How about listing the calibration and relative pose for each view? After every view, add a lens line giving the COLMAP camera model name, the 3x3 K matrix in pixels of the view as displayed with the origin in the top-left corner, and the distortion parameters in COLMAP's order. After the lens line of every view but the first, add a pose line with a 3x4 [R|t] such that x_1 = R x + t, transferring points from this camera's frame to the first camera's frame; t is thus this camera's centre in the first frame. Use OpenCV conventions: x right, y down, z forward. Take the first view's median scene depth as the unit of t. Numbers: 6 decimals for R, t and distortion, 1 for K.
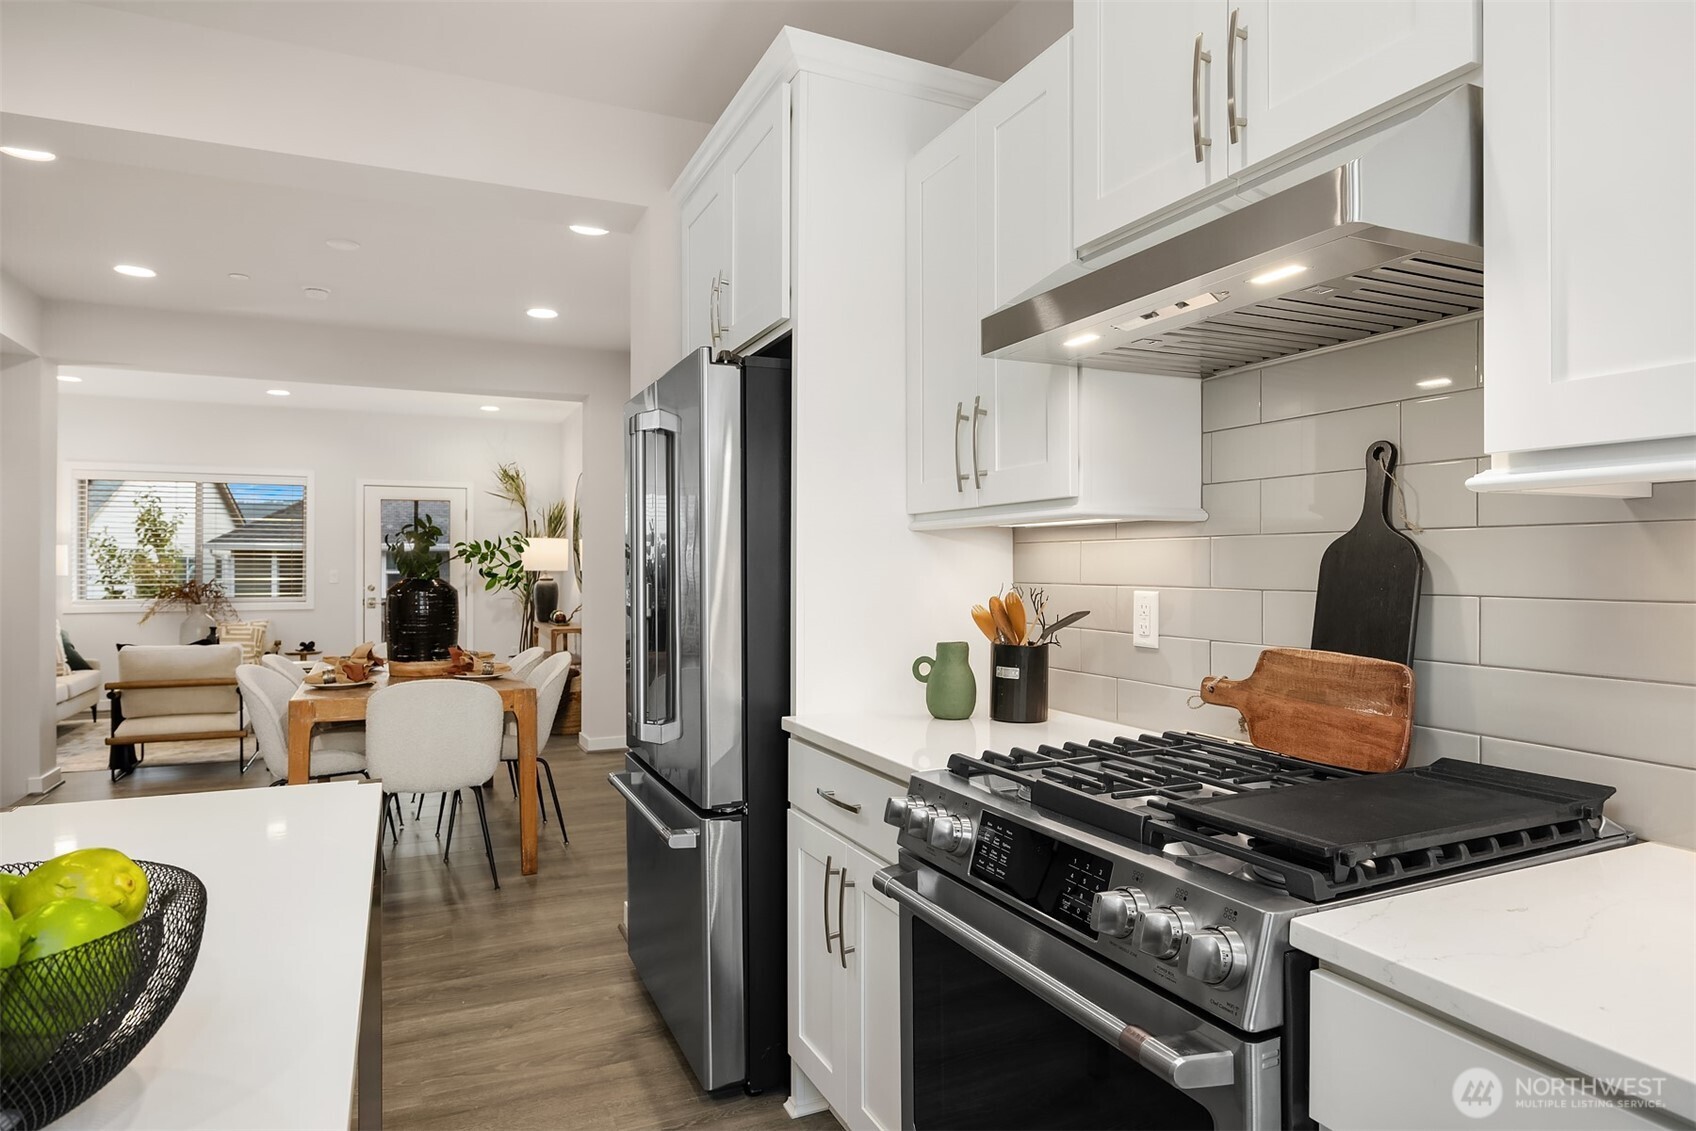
lens RADIAL K [[967.7, 0, 846.9], [0, 967.7, 564.1], [0, 0, 1]] dist [0.003523, 0.000802]
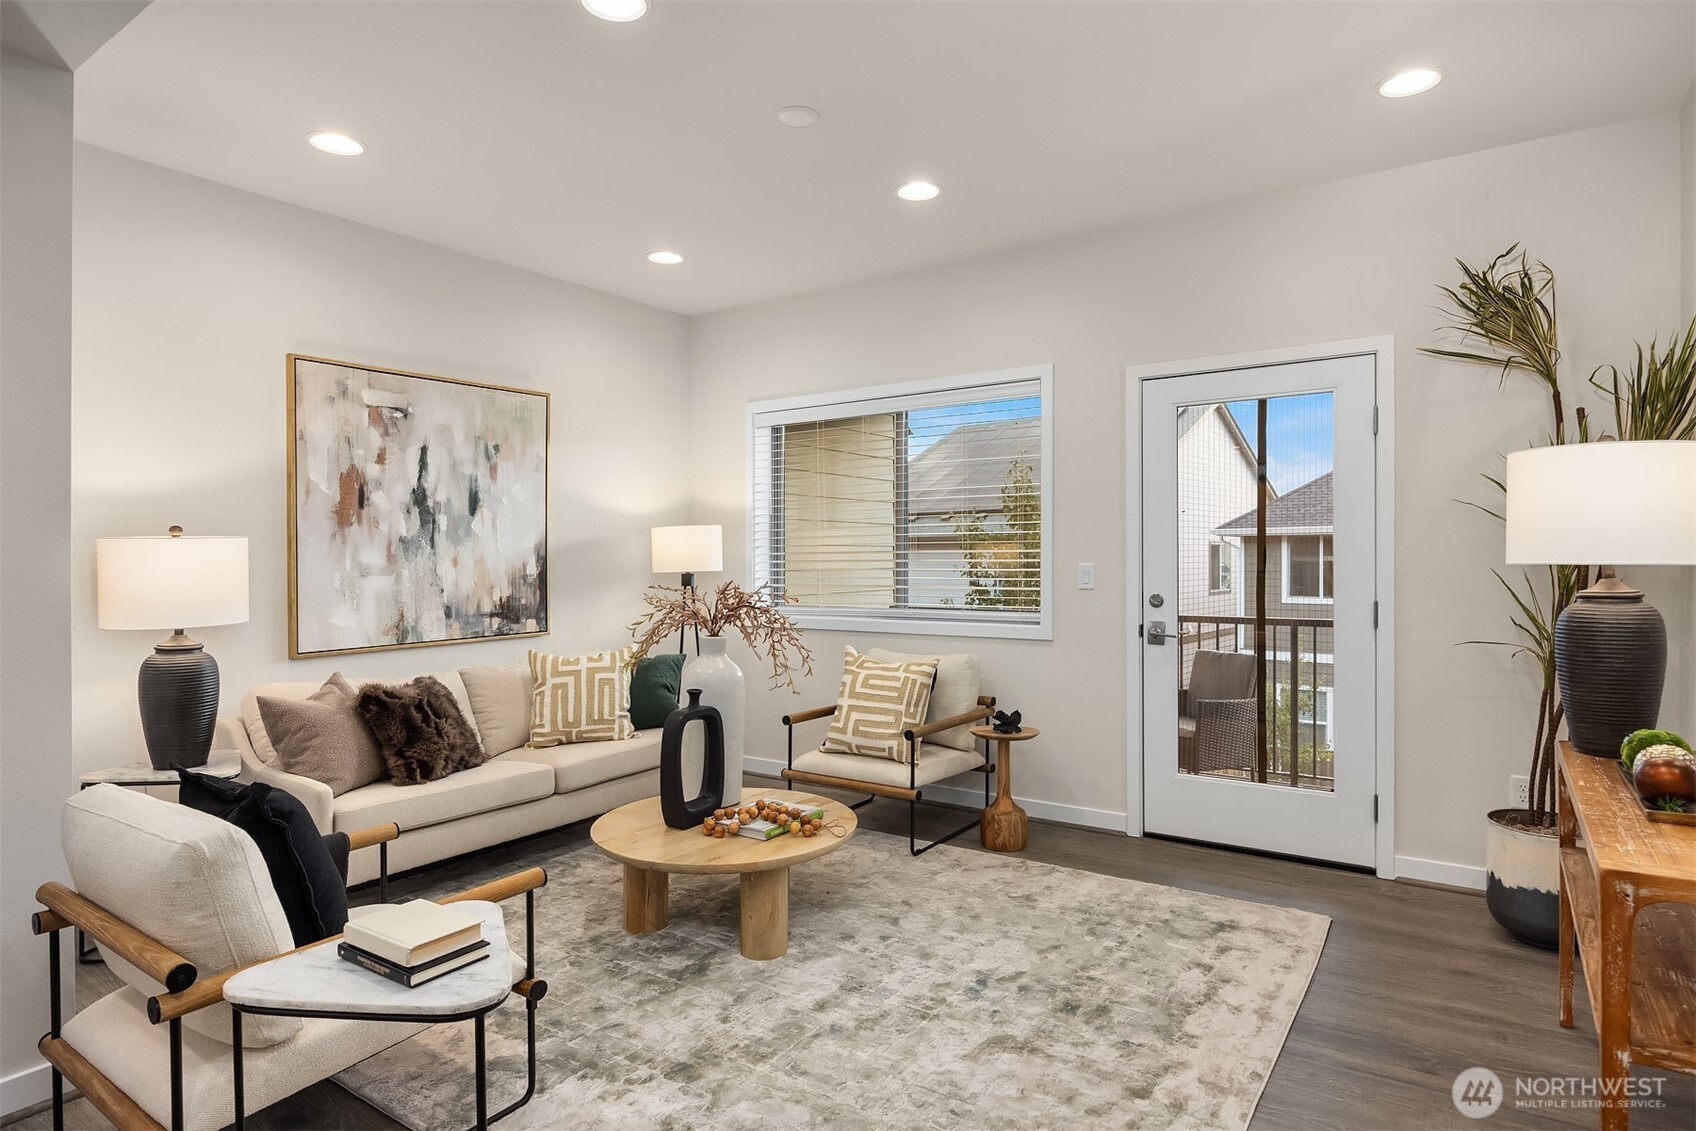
lens RADIAL K [[956.8, 0, 848.3], [0, 956.8, 564.0], [0, 0, 1]] dist [0.008427, 0.000644]
pose [[0.527166, 0.004851, -0.849748, -0.190512], [0.006608, 0.999930, 0.009808, 0.001822], [0.849736, -0.010785, 0.527097, 0.665258]]
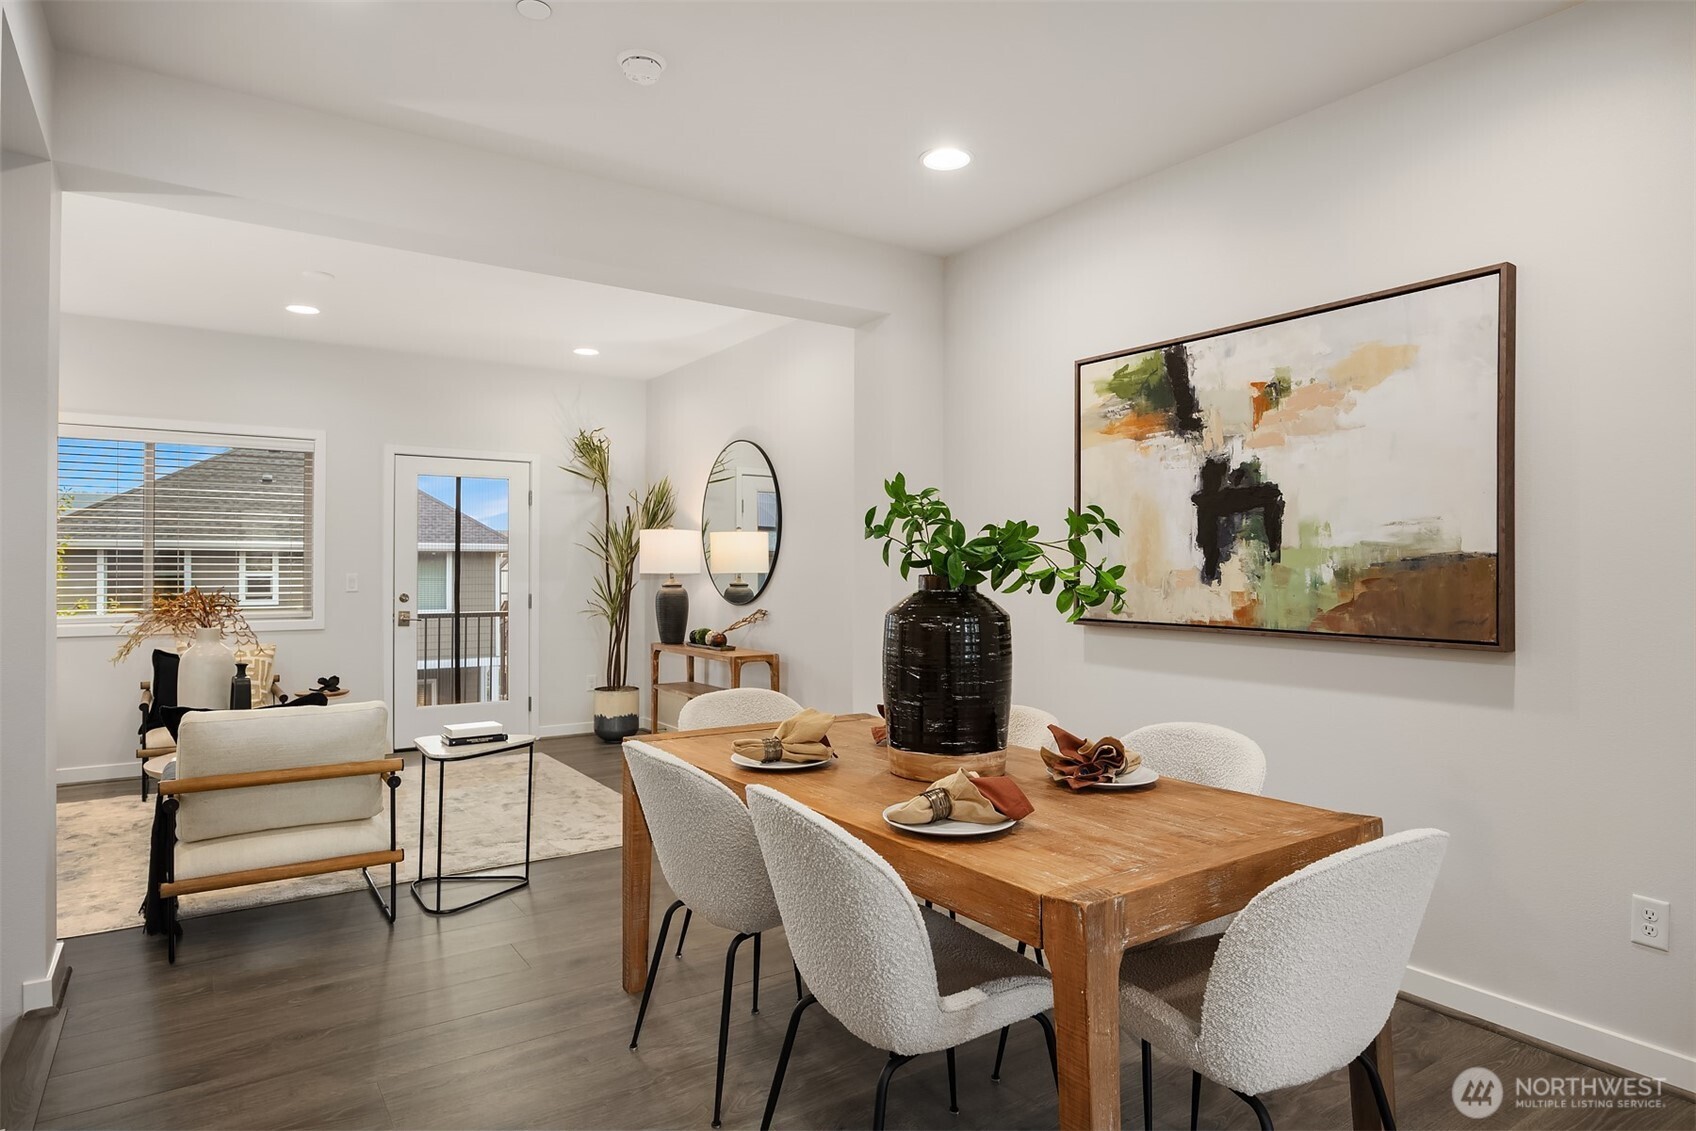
lens RADIAL K [[967.7, 0, 842.0], [0, 967.7, 565.0], [0, 0, 1]] dist [0.003523, 0.000802]
pose [[0.986071, 0.002443, 0.166305, -0.304234], [-0.002286, 0.999997, -0.001137, 0.000529], [-0.166308, 0.000741, 0.986074, 0.254935]]
